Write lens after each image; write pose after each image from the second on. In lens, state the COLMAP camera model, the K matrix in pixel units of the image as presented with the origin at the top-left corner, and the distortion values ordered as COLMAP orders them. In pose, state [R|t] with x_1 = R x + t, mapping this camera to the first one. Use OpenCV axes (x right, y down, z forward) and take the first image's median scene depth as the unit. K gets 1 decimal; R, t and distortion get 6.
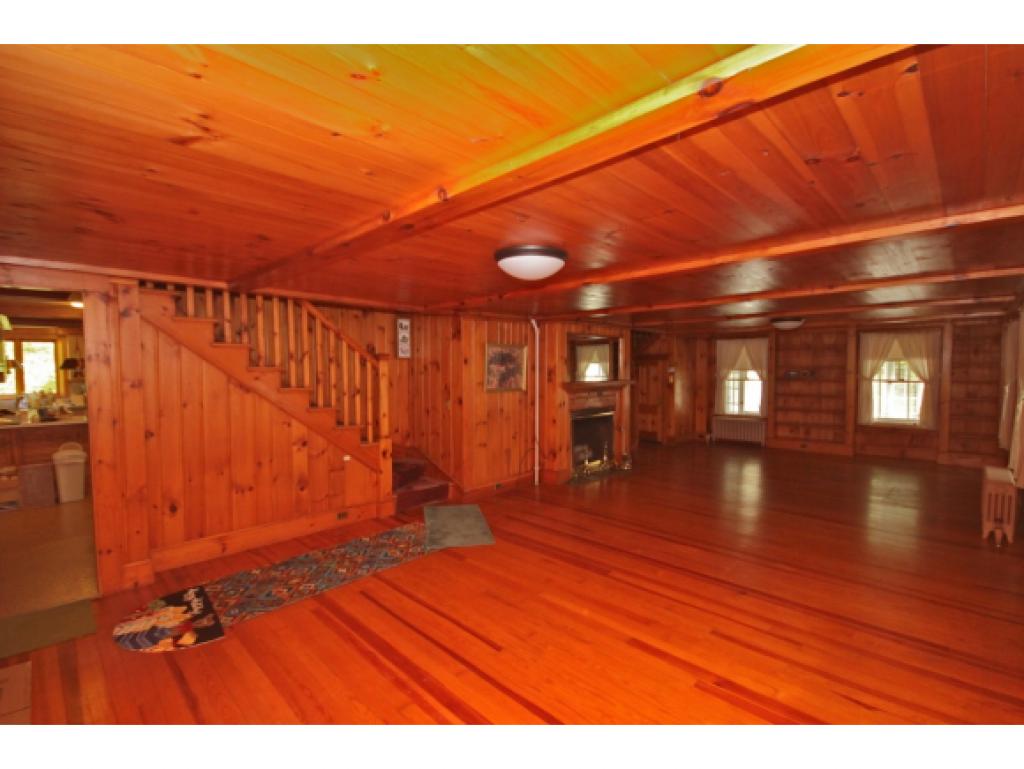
lens RADIAL K [[472.5, 0, 517.5], [0, 472.5, 390.8], [0, 0, 1]] dist [-0.004324, -0.000126]
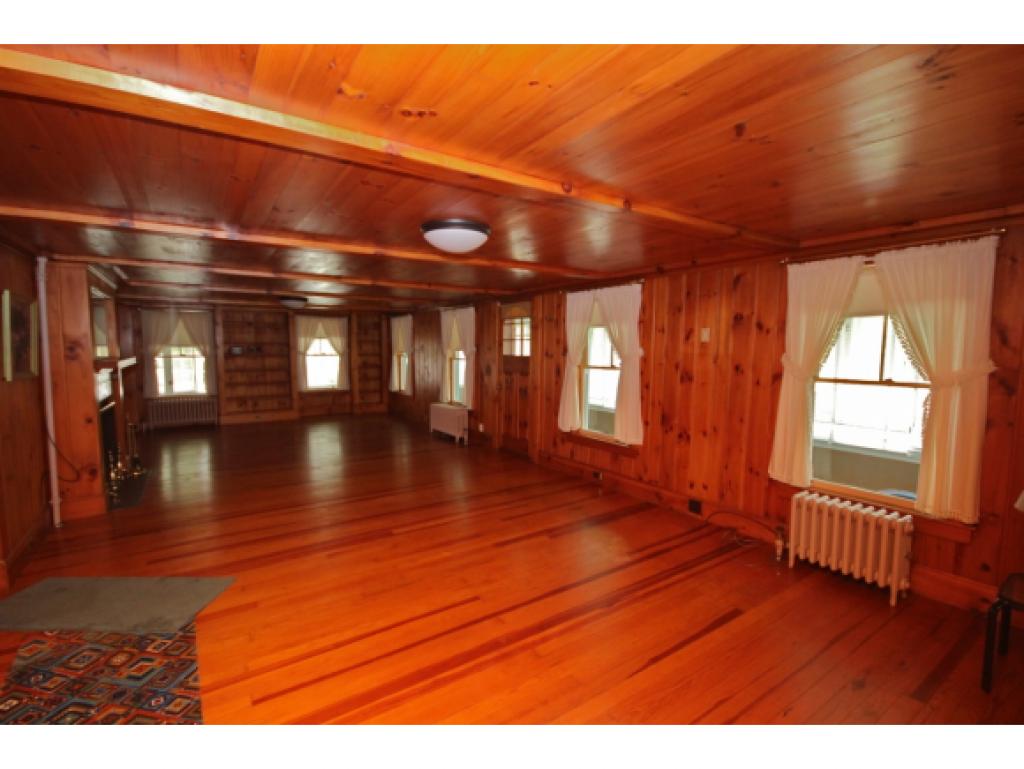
lens RADIAL K [[472.5, 0, 516.4], [0, 472.5, 382.6], [0, 0, 1]] dist [-0.004324, -0.000126]
pose [[0.202420, -0.070977, 0.976723, -0.335376], [0.043131, 0.997048, 0.063515, -0.003713], [-0.978349, 0.029270, 0.204884, 0.216568]]
